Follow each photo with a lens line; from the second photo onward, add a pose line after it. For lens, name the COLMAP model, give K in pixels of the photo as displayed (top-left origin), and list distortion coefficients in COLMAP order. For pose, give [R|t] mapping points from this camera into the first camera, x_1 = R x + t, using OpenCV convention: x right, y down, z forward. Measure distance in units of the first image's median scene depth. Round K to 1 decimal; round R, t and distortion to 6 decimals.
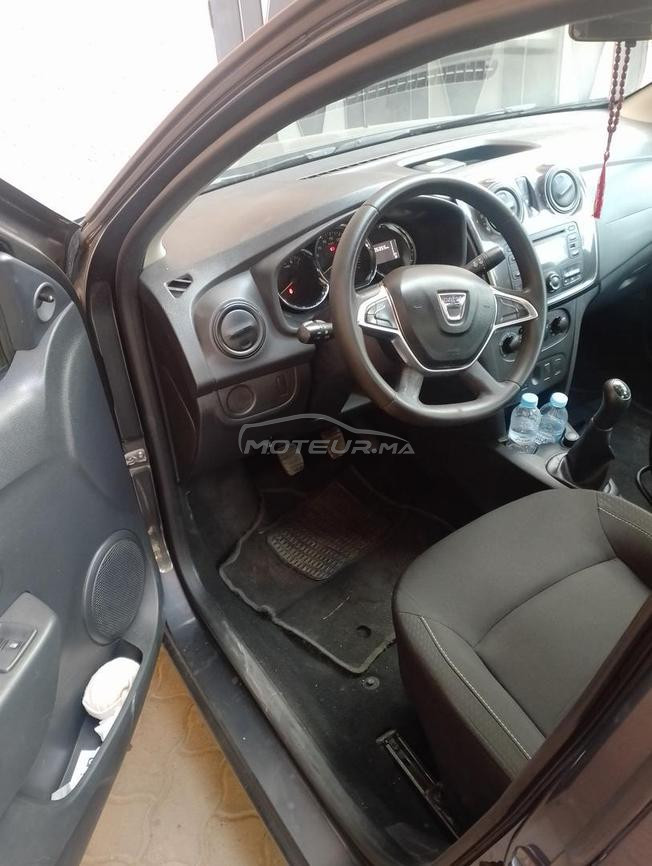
lens RADIAL K [[739.5, 0, 326.0], [0, 739.5, 433.0], [0, 0, 1]] dist [0.079767, -0.011091]
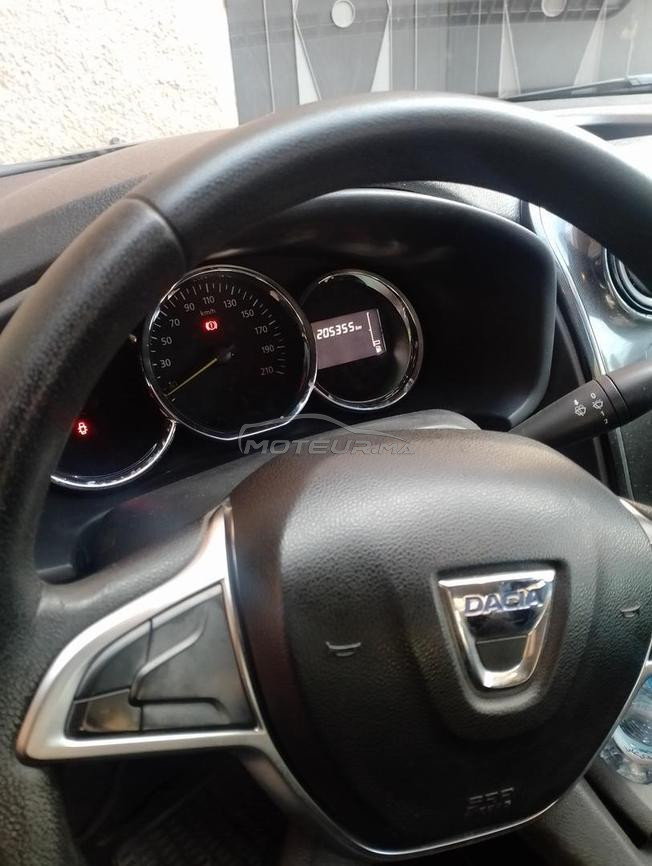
lens RADIAL K [[736.4, 0, 326.0], [0, 736.4, 433.0], [0, 0, 1]] dist [0.034954, -0.009571]
pose [[0.993982, 0.079933, -0.074908, 0.111092], [-0.082757, 0.995941, -0.035382, -0.193077], [0.071775, 0.041368, 0.996563, 0.652152]]
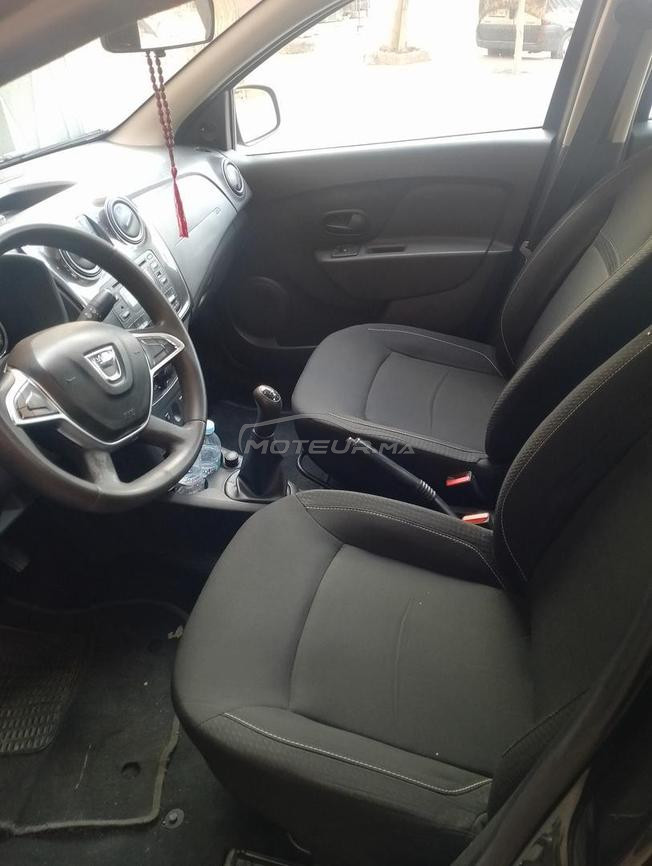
lens RADIAL K [[736.4, 0, 326.0], [0, 736.4, 433.0], [0, 0, 1]] dist [0.034954, -0.009571]
pose [[0.750090, -0.381332, 0.540325, -0.108126], [0.411510, 0.908709, 0.070051, -0.049152], [-0.517710, 0.169805, 0.838536, 0.161450]]
